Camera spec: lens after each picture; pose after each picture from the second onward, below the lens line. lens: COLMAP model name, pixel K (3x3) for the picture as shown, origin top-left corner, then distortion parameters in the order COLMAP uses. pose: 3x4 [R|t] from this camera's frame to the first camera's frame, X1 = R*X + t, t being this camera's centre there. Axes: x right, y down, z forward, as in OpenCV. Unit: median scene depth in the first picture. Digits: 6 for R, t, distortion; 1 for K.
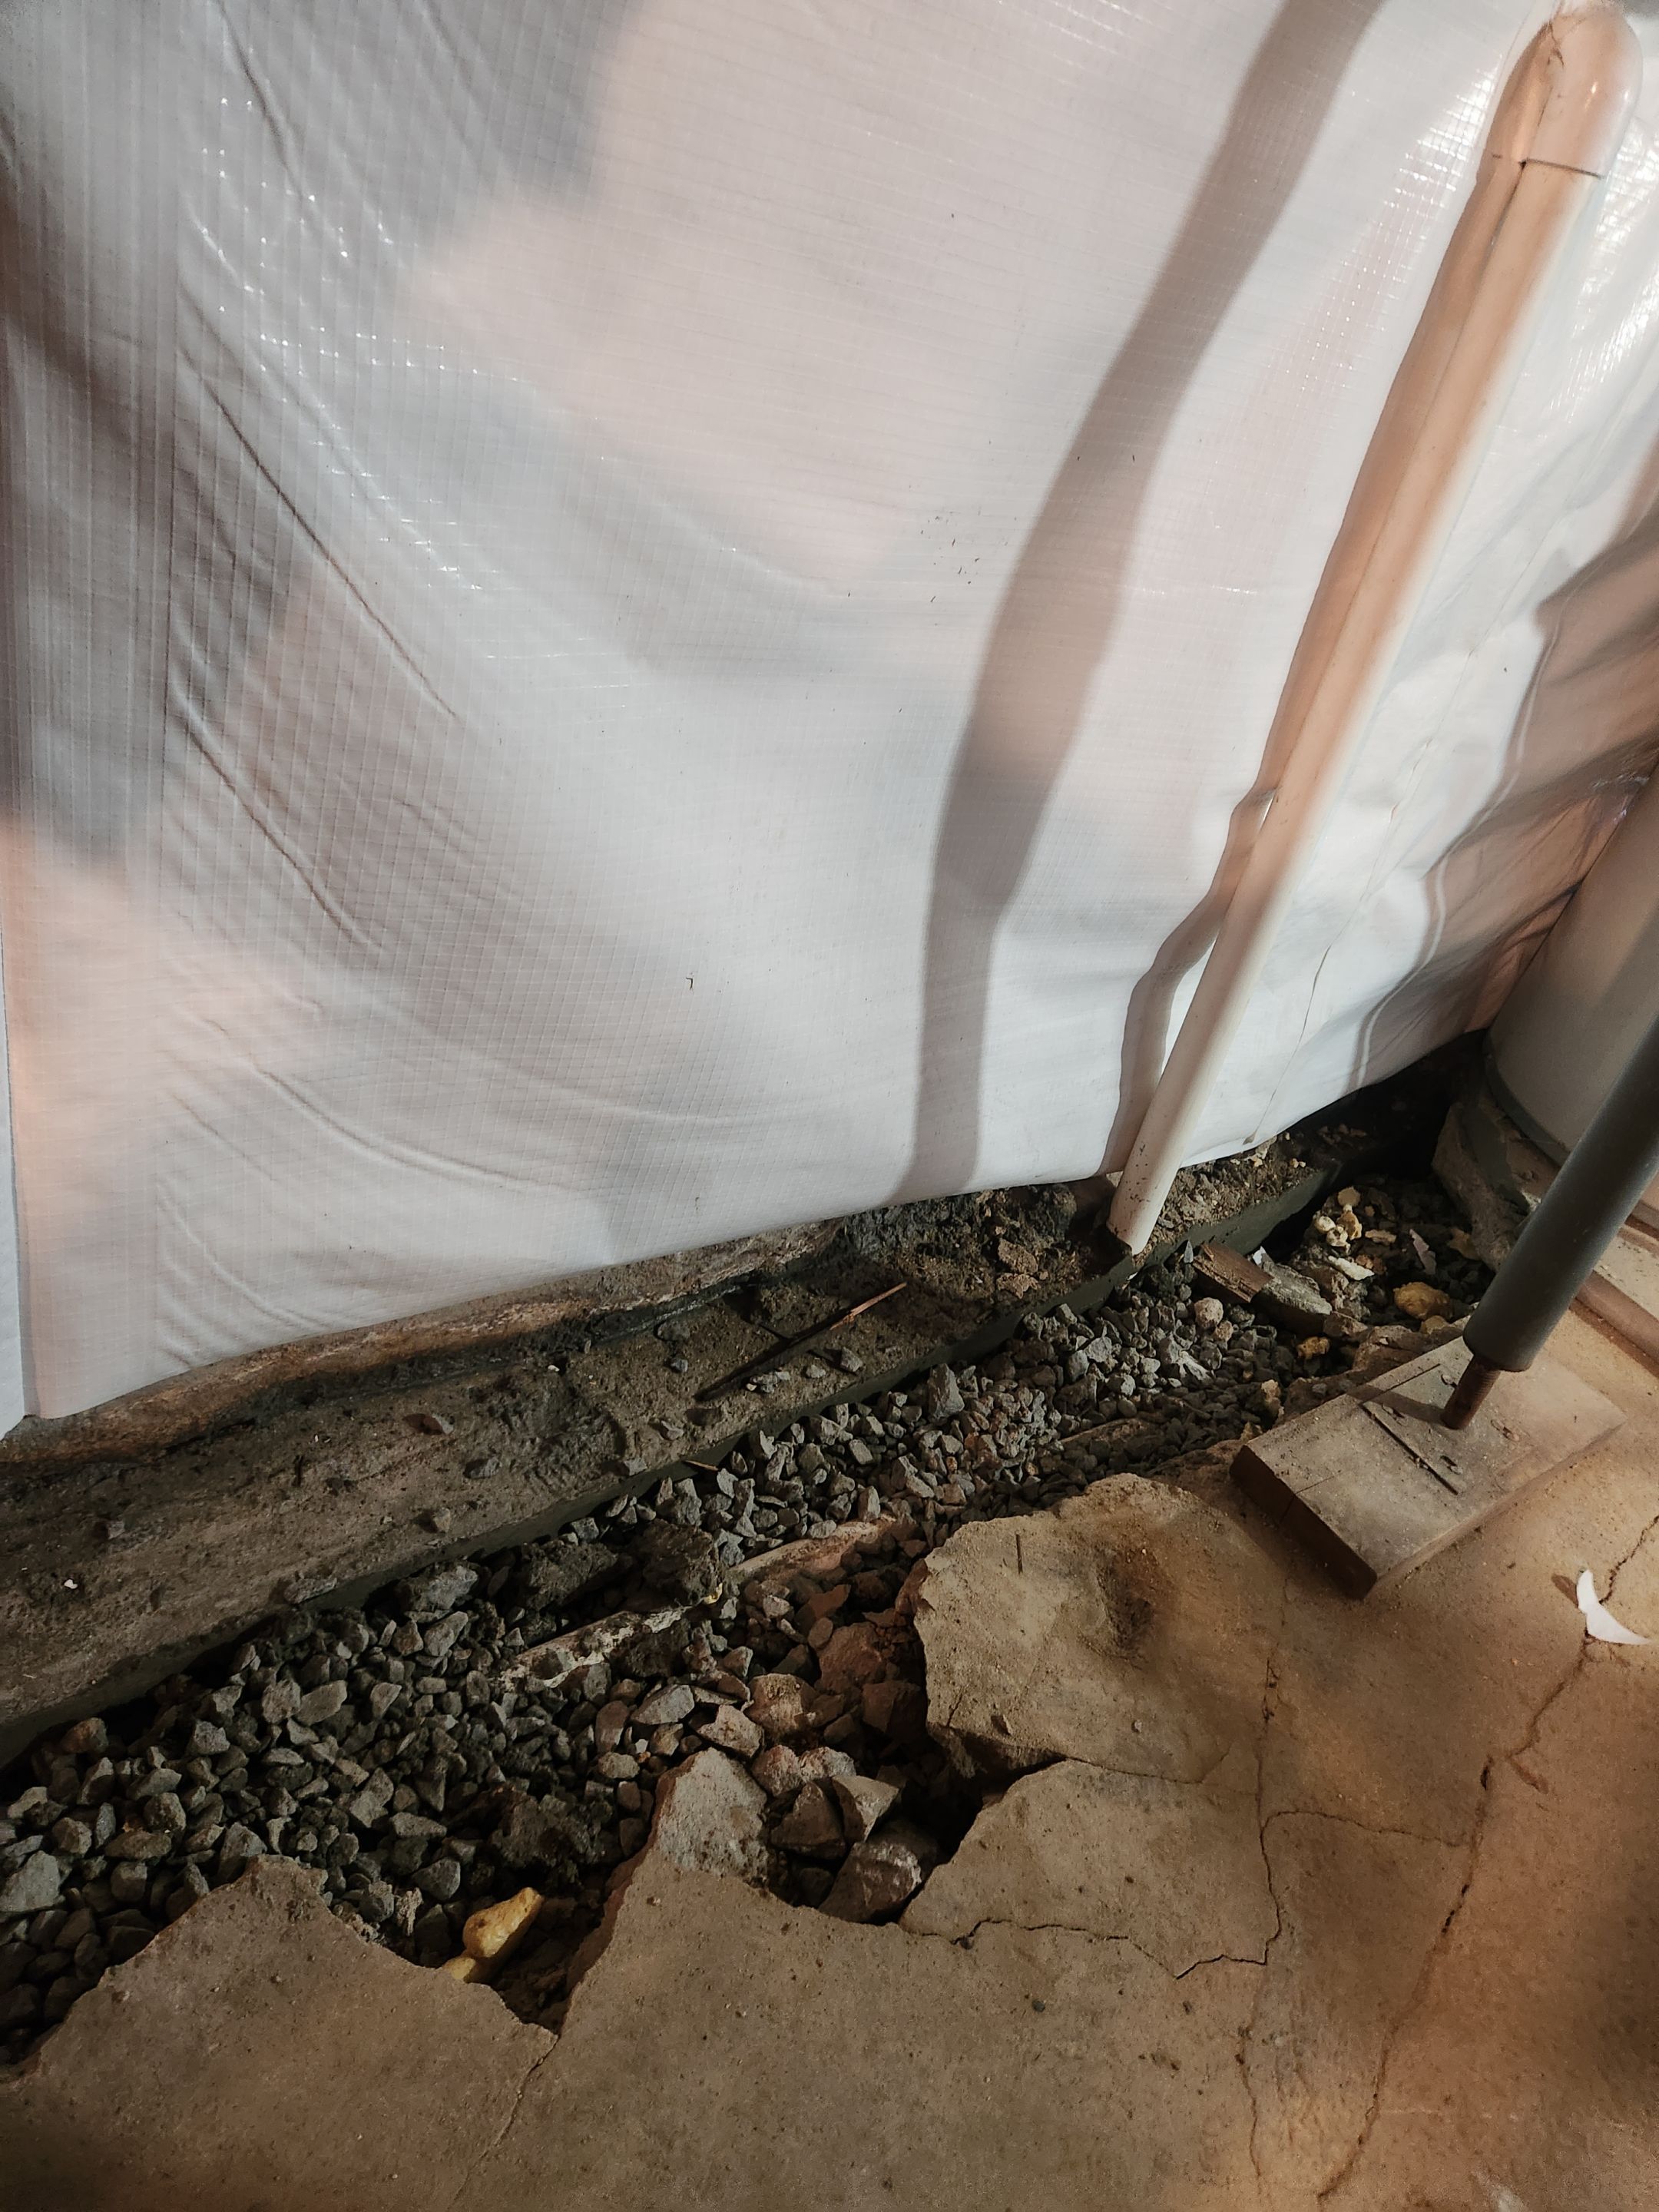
lens RADIAL K [[1486.9, 0, 955.7], [0, 1486.9, 968.4], [0, 0, 1]] dist [0.062798, -0.050368]
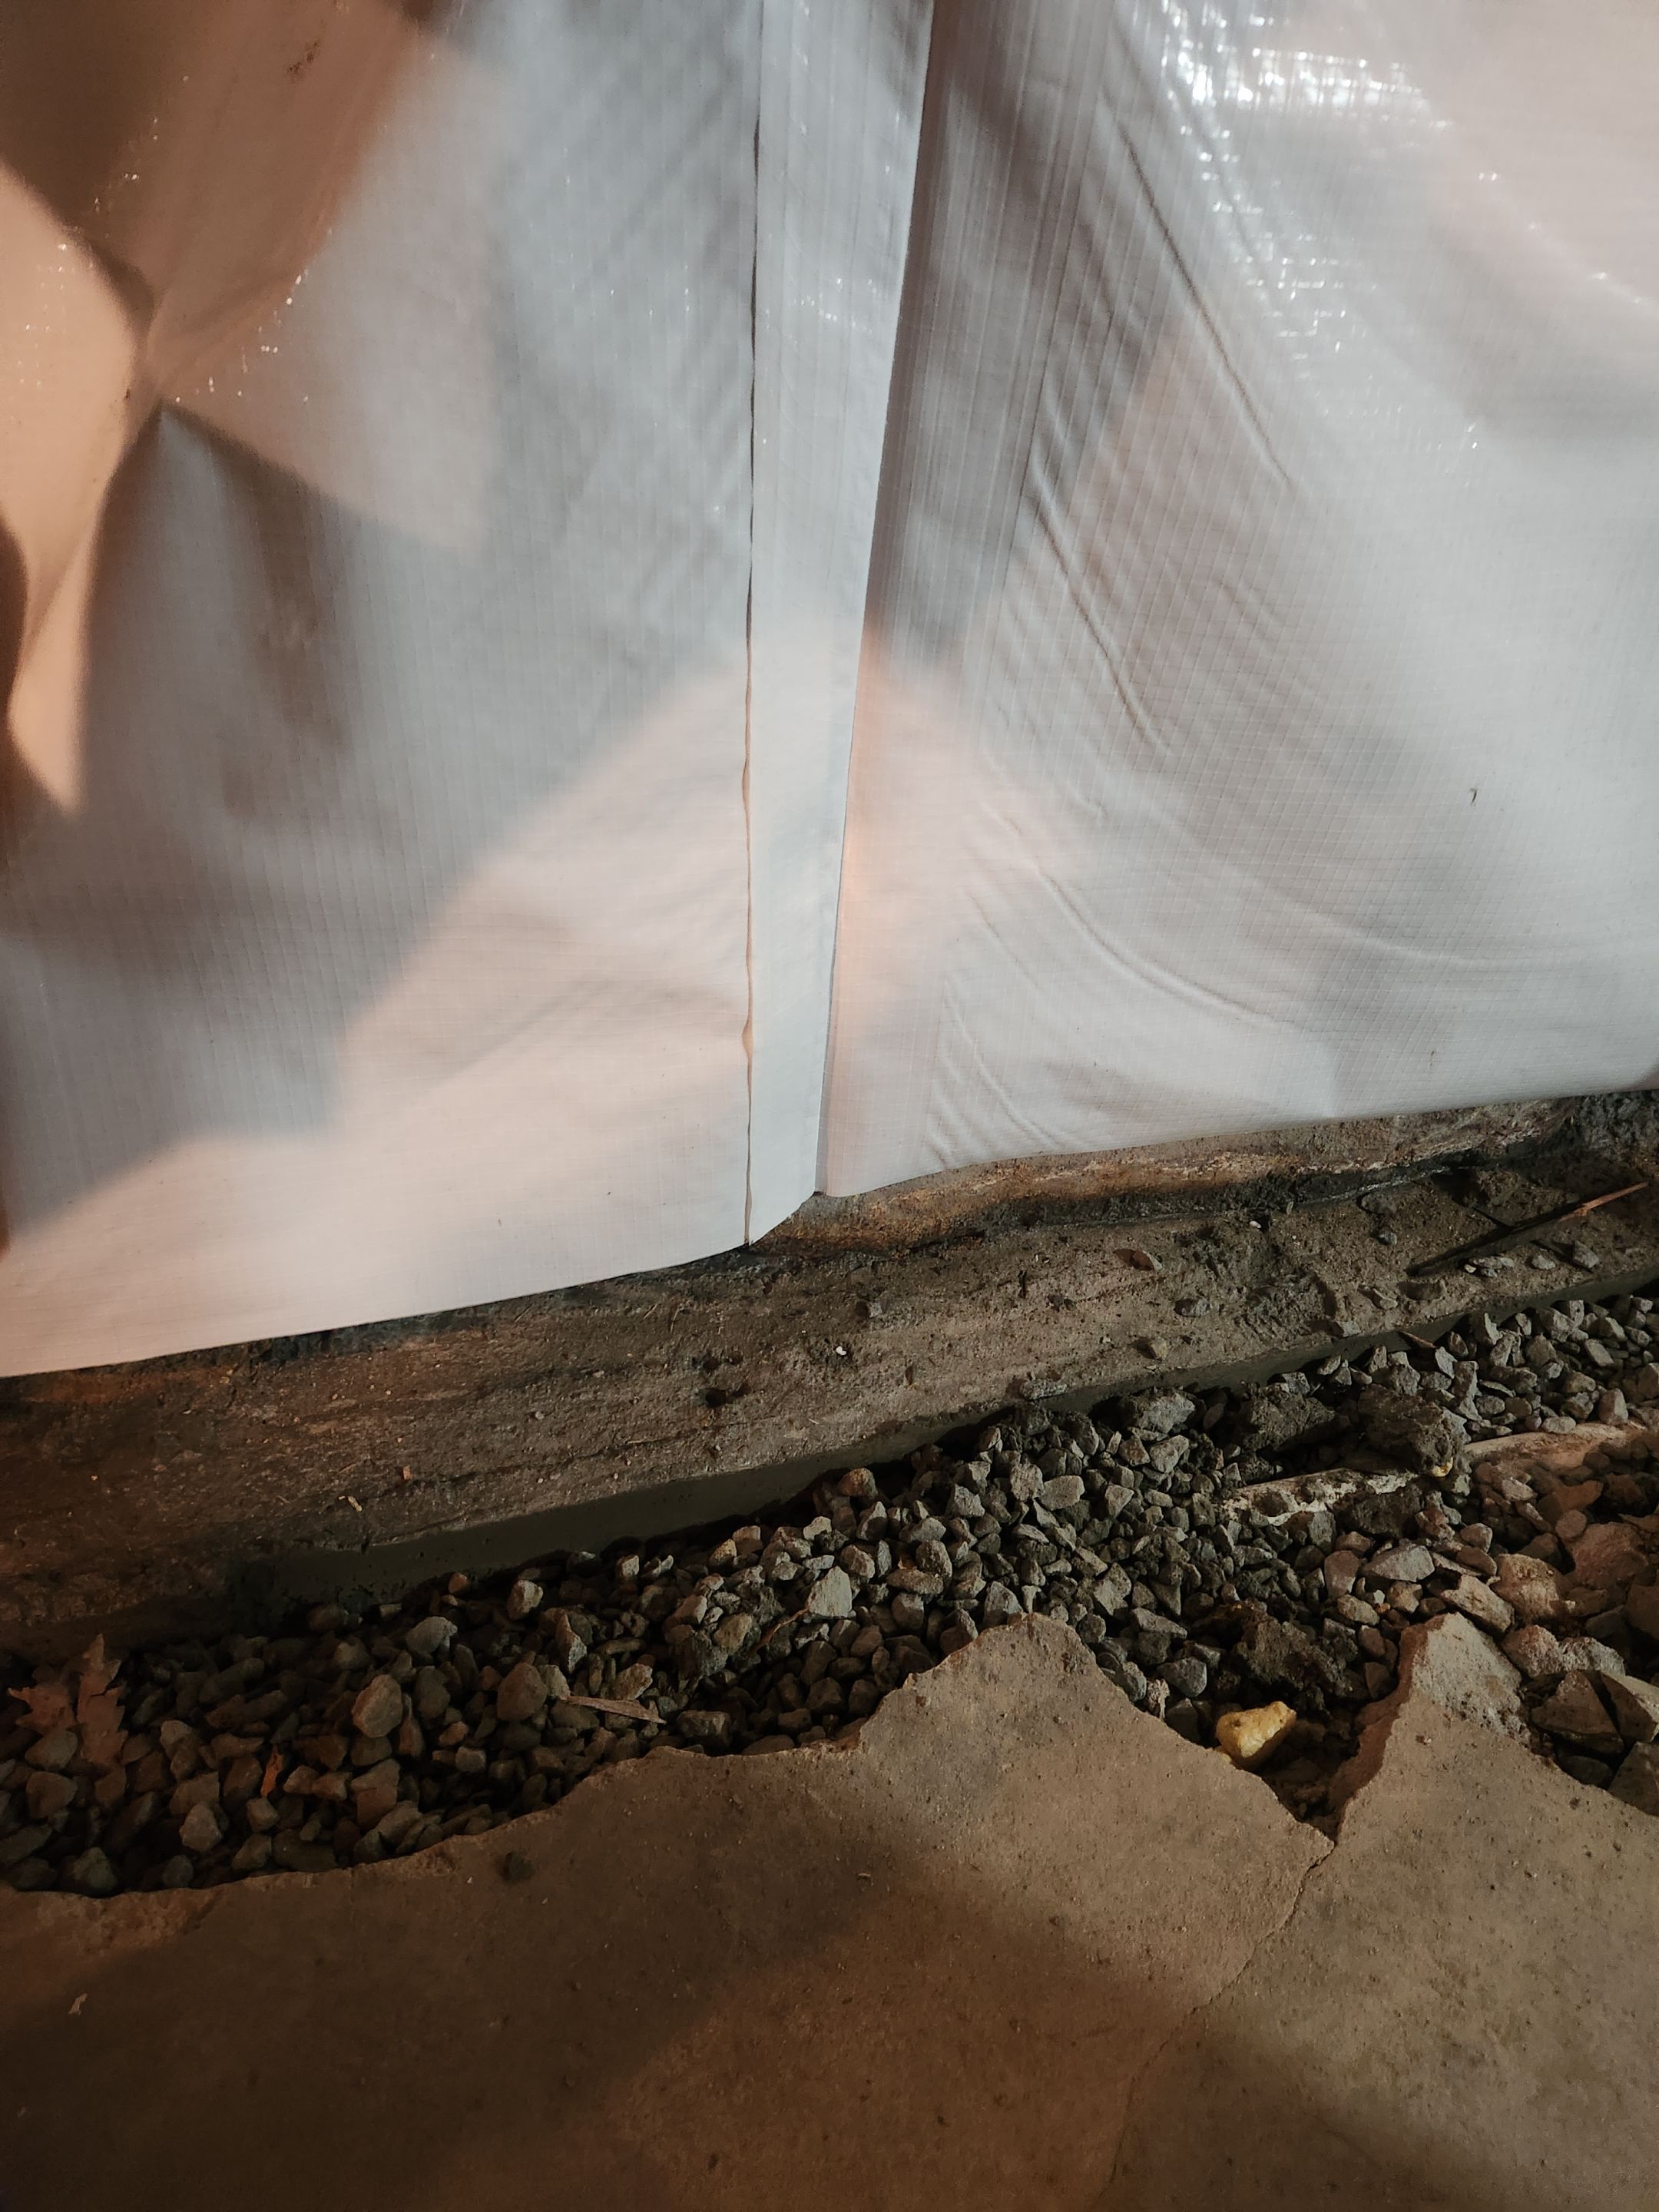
lens RADIAL K [[1486.9, 0, 840.9], [0, 1486.9, 1041.3], [0, 0, 1]] dist [0.062798, -0.050368]
pose [[0.930191, 0.045459, -0.364249, -0.198731], [-0.037094, 0.998863, 0.029931, 0.149115], [0.365196, -0.014330, 0.930820, -0.014749]]
